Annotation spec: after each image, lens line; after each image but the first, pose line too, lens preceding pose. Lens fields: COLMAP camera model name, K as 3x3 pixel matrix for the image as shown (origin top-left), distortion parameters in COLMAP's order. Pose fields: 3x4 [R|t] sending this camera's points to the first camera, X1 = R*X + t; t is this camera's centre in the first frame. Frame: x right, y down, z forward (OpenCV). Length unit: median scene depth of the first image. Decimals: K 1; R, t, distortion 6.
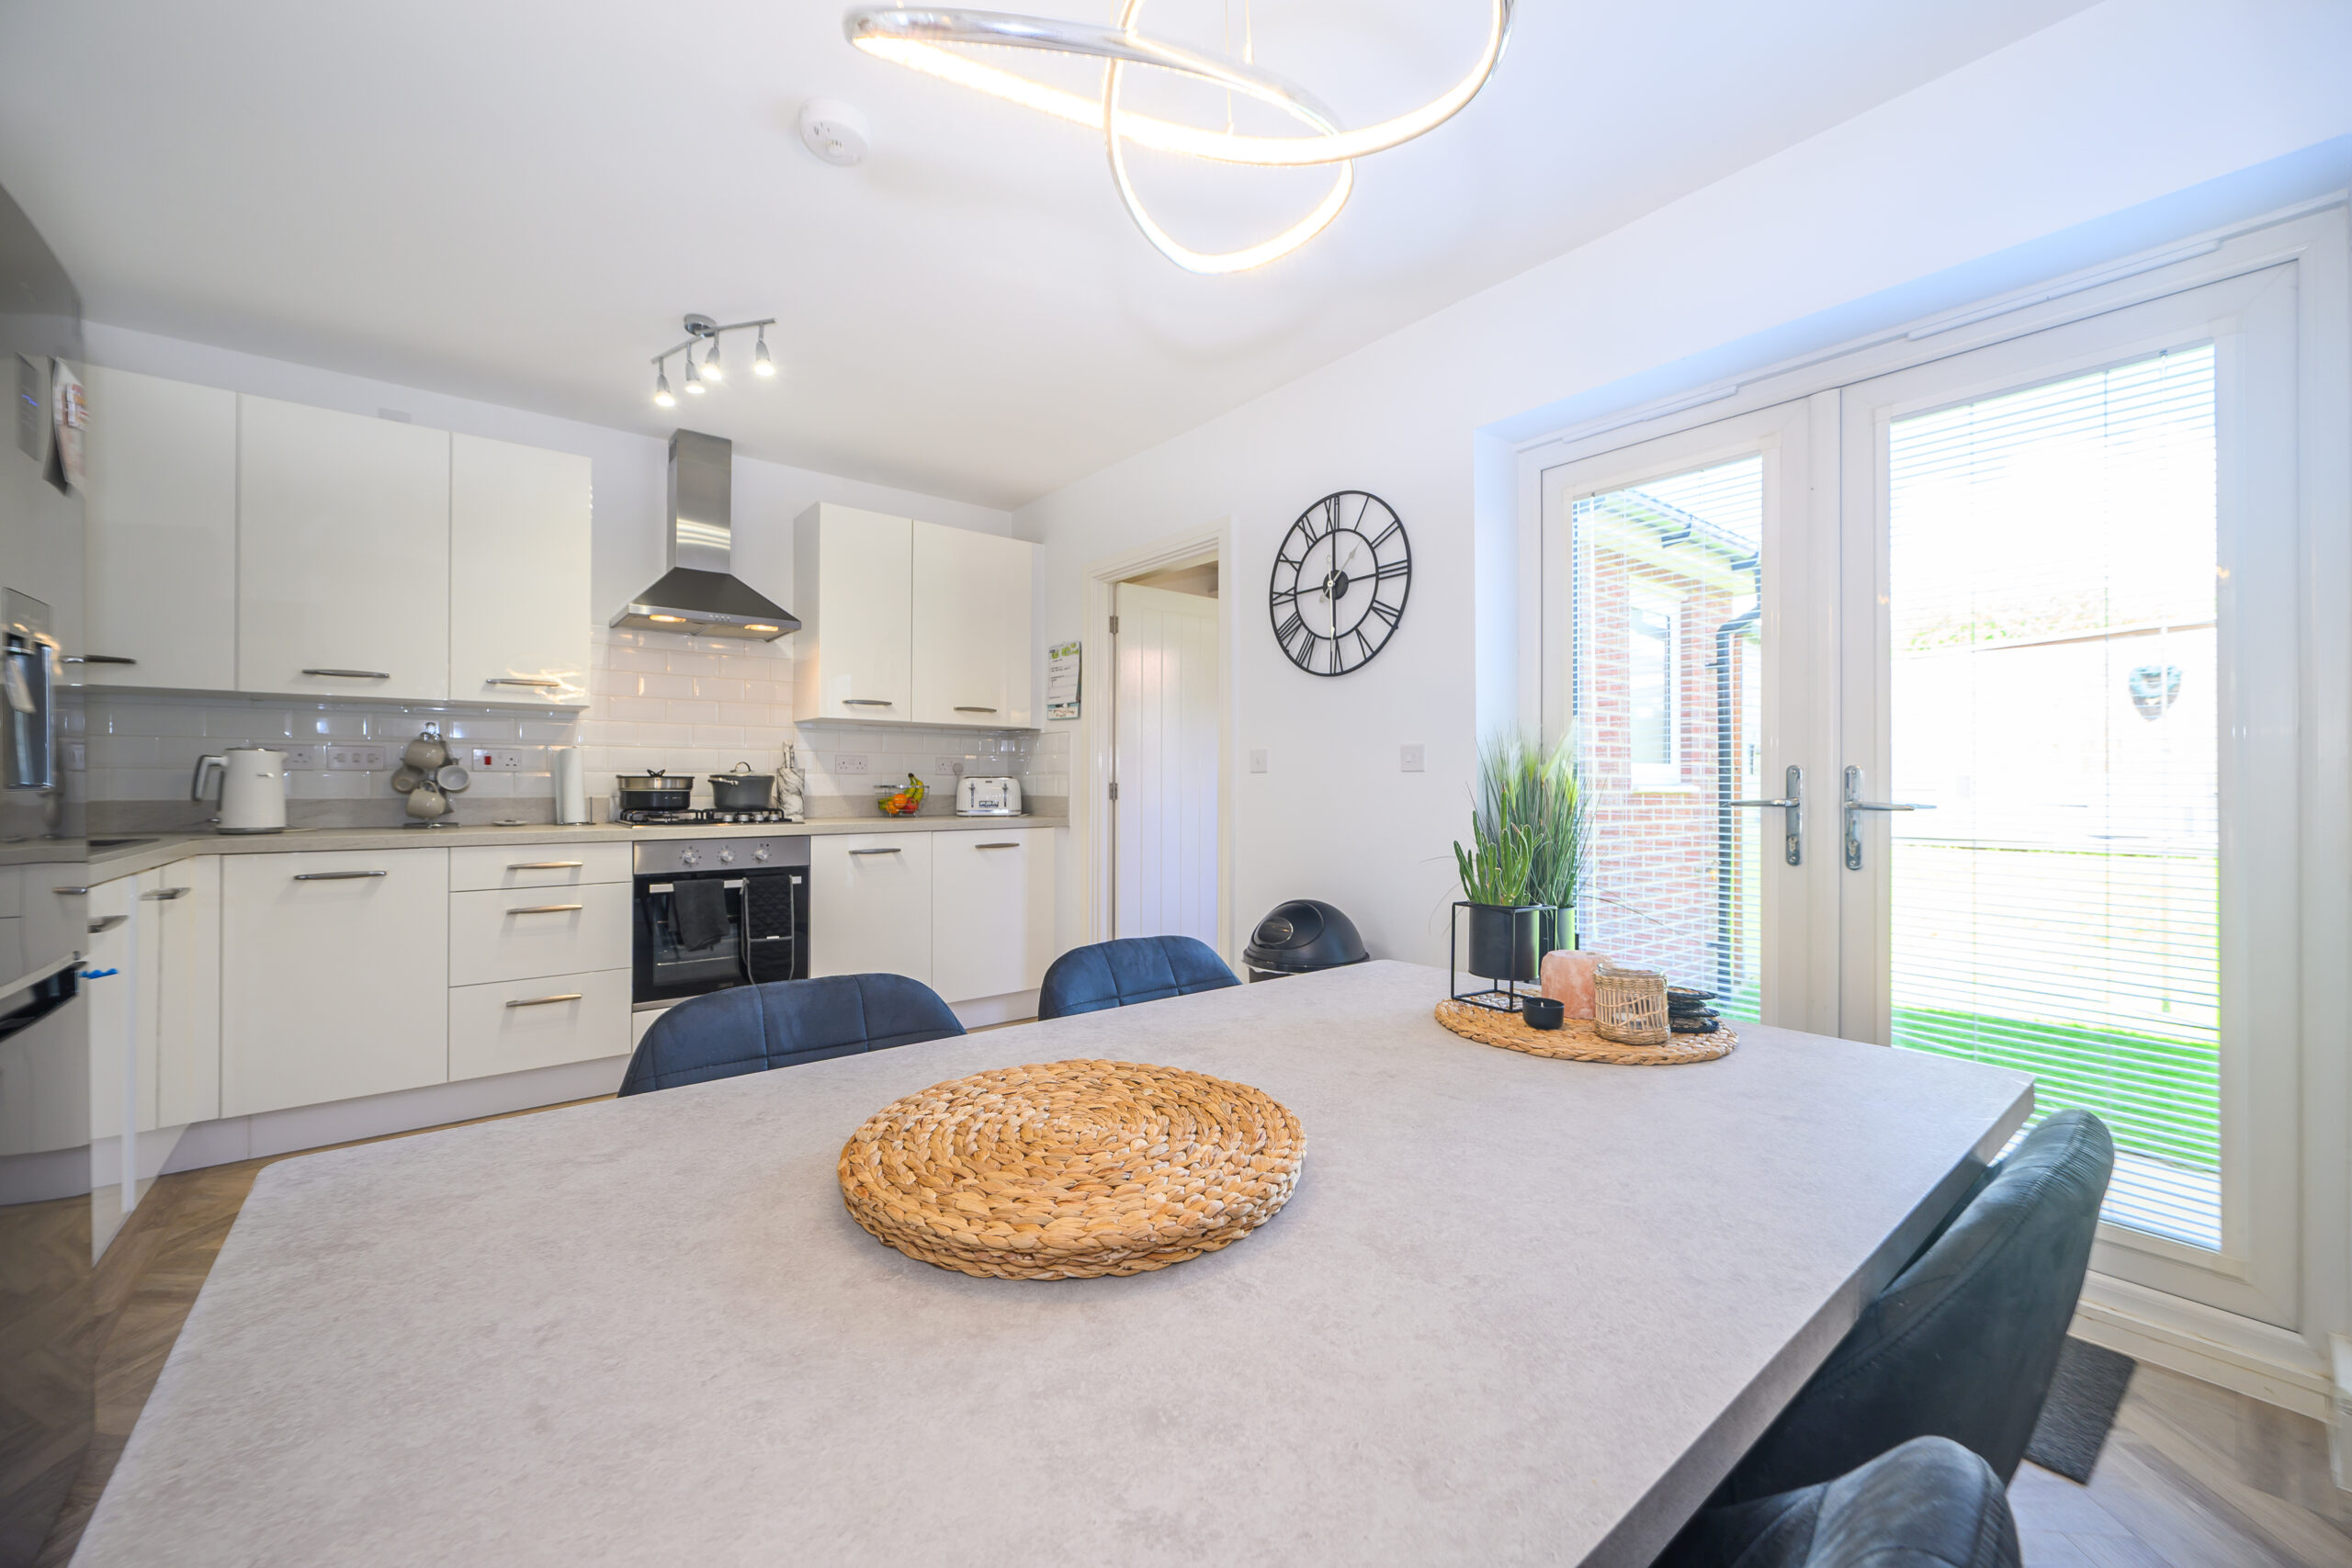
lens RADIAL K [[915.6, 0, 1177.6], [0, 915.6, 790.2], [0, 0, 1]] dist [-0.000110, -0.000175]
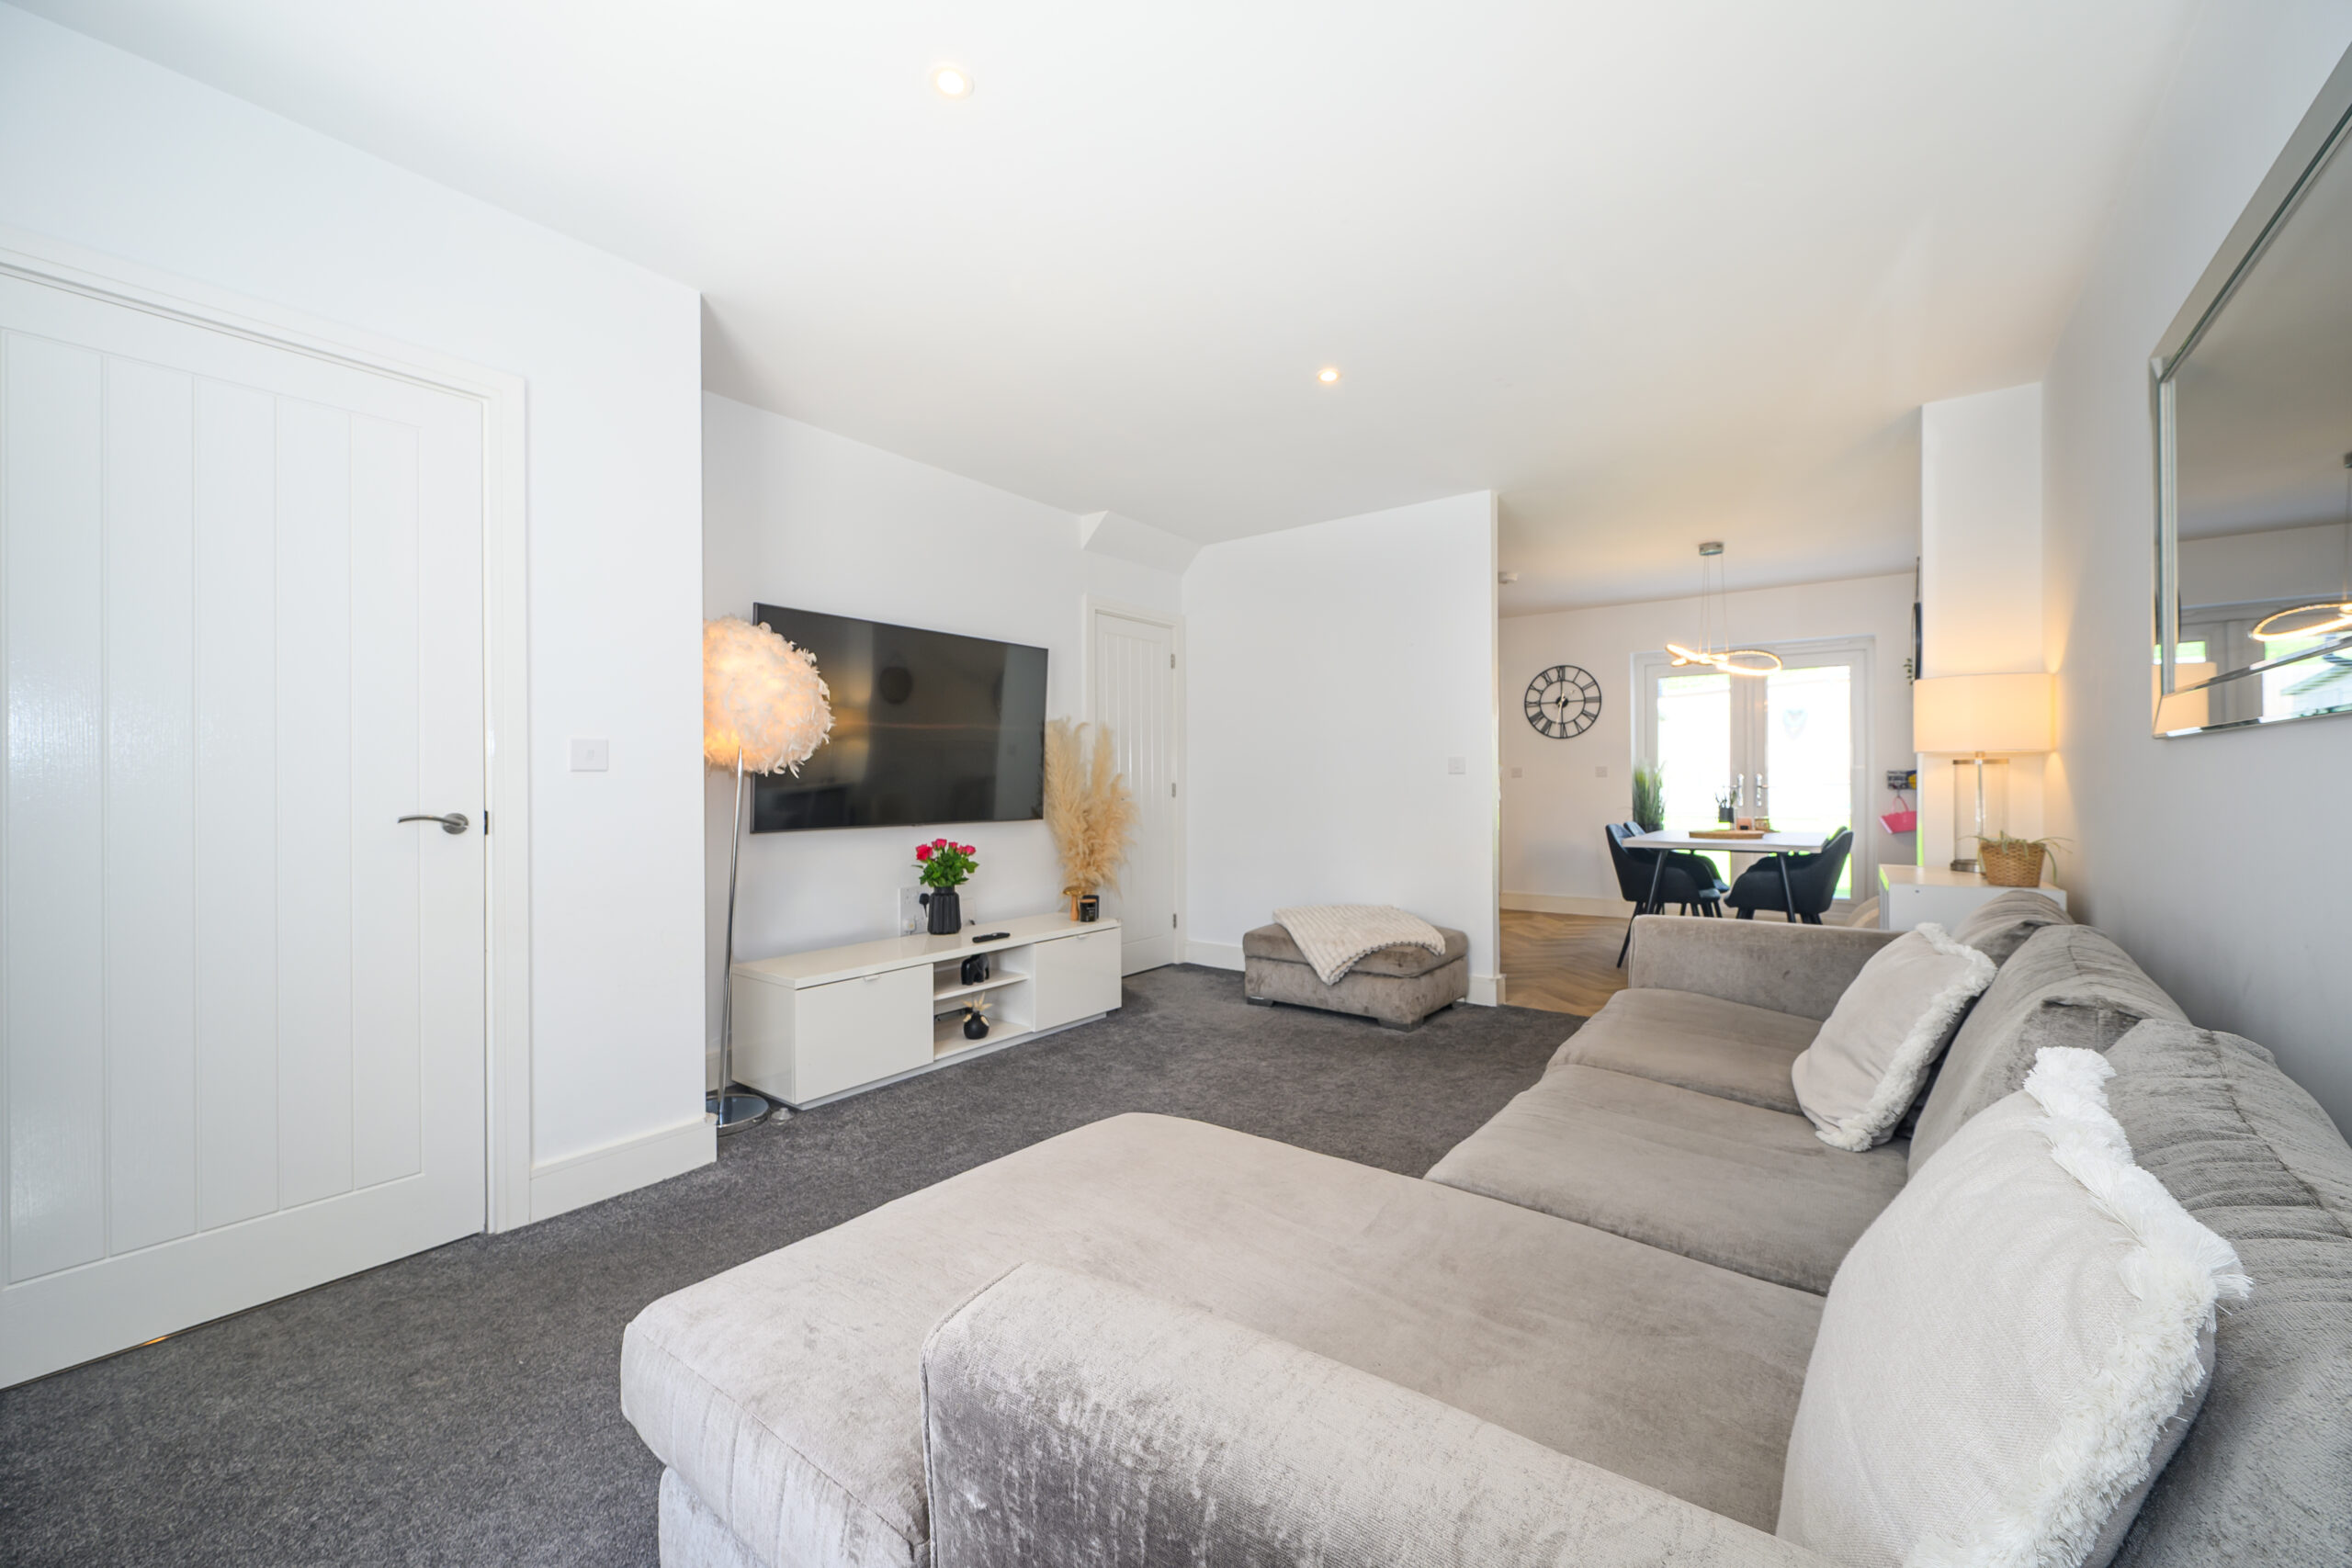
lens RADIAL K [[915.6, 0, 1177.6], [0, 915.6, 790.2], [0, 0, 1]] dist [-0.000110, -0.000175]
pose [[0.968572, -0.000237, 0.248734, -1.463755], [0.001821, 0.999979, -0.006139, 0.029220], [-0.248728, 0.006399, 0.968552, -1.154920]]
